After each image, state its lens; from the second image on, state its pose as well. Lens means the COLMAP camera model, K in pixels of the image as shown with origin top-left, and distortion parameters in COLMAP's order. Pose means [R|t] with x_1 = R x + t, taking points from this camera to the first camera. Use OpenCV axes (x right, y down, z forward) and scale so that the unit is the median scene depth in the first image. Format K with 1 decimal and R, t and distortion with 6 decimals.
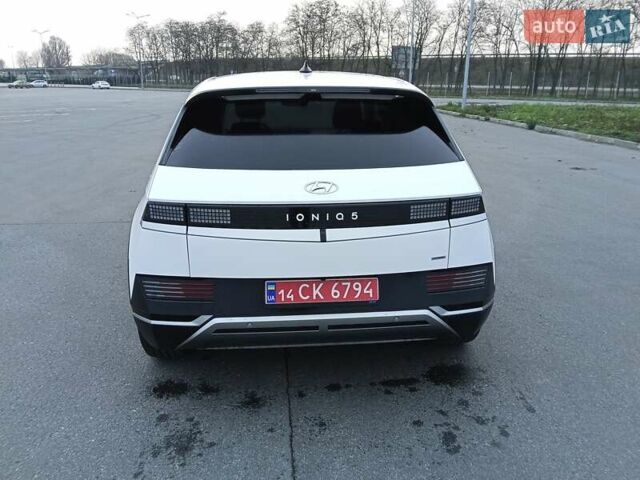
lens RADIAL K [[538.1, 0, 319.6], [0, 538.1, 238.2], [0, 0, 1]] dist [0.033634, -0.067083]
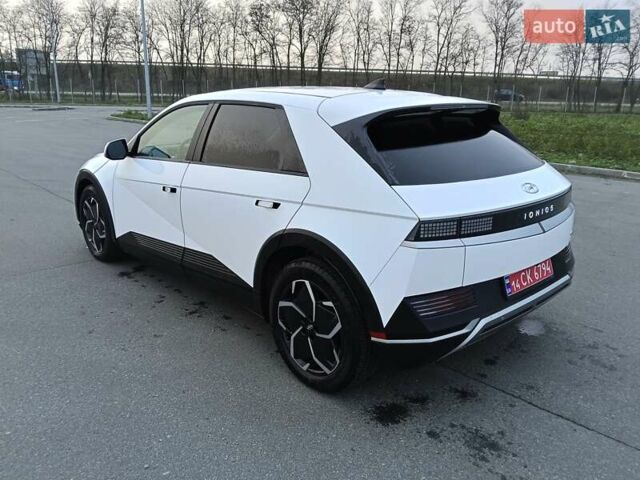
lens RADIAL K [[538.1, 0, 320.1], [0, 538.1, 239.2], [0, 0, 1]] dist [0.033634, -0.067083]
pose [[0.783262, -0.161541, 0.600338, -0.902516], [0.167299, 0.984799, 0.046718, -0.096898], [-0.598758, 0.063844, 0.798381, 0.270892]]
